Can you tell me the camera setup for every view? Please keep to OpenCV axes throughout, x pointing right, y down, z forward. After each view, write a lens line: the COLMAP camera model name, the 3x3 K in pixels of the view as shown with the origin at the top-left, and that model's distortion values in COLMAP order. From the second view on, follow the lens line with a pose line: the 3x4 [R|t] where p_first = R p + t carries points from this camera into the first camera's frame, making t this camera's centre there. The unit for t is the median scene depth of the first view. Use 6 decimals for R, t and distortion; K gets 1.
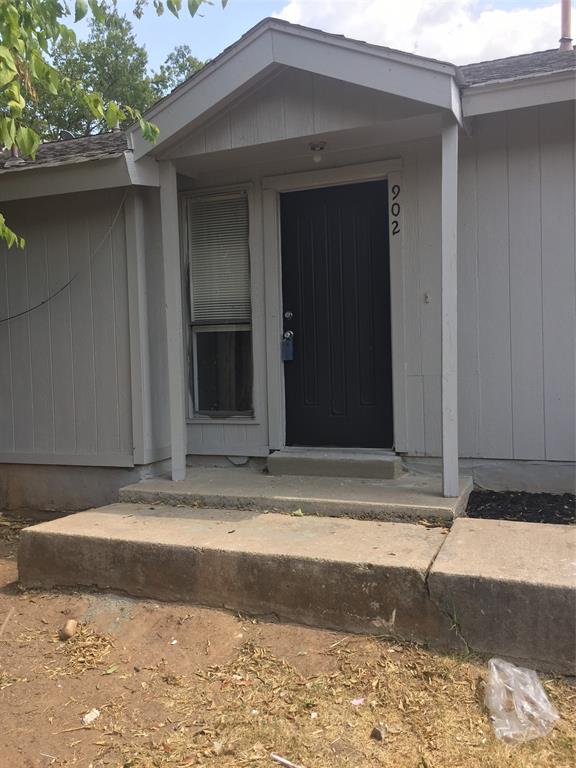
lens RADIAL K [[640.8, 0, 288.0], [0, 640.8, 384.0], [0, 0, 1]] dist [0.071302, -0.103415]
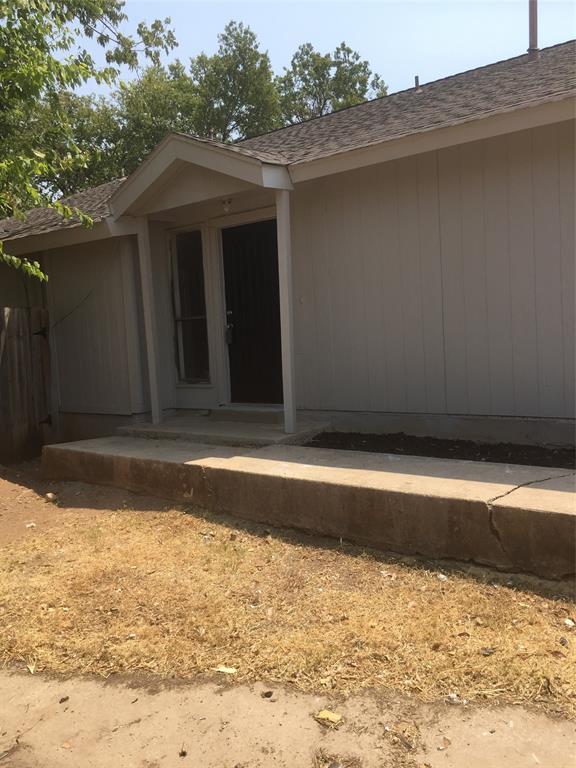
lens RADIAL K [[641.9, 0, 301.0], [0, 641.9, 382.5], [0, 0, 1]] dist [0.082897, -0.103852]
pose [[0.965054, -0.001018, -0.262051, 0.535701], [0.012724, 0.998995, 0.042975, -0.010025], [0.261744, -0.044808, 0.964097, -0.369485]]
